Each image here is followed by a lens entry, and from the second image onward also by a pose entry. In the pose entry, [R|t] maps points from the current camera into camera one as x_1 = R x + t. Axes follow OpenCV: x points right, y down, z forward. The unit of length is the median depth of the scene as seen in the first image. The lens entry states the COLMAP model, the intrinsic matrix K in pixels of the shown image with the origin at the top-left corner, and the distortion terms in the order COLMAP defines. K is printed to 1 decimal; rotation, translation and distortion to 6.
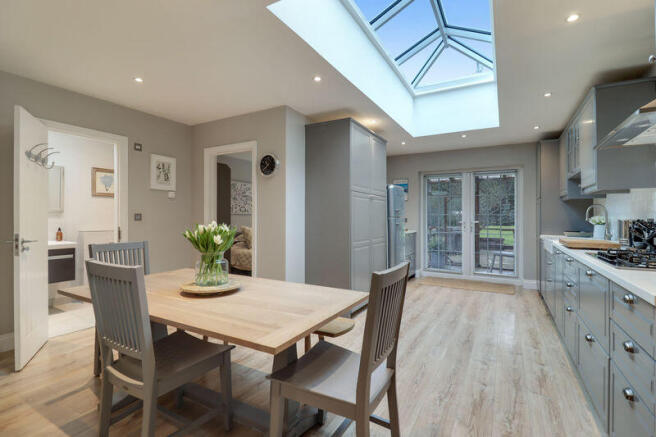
lens RADIAL K [[309.4, 0, 328.0], [0, 309.4, 218.5], [0, 0, 1]] dist [-0.017127, -0.000417]
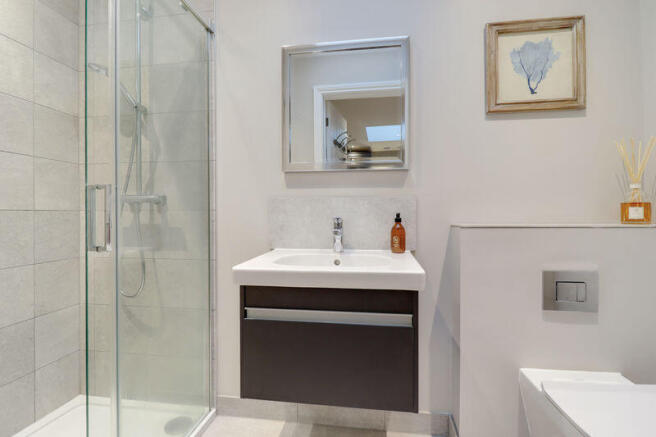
lens RADIAL K [[309.4, 0, 328.0], [0, 309.4, 218.5], [0, 0, 1]] dist [-0.017127, -0.000417]
pose [[0.368458, 0.006205, -0.929624, -0.536264], [0.005427, 0.999946, 0.008826, 0.029252], [0.929629, -0.008297, 0.368405, 0.730726]]
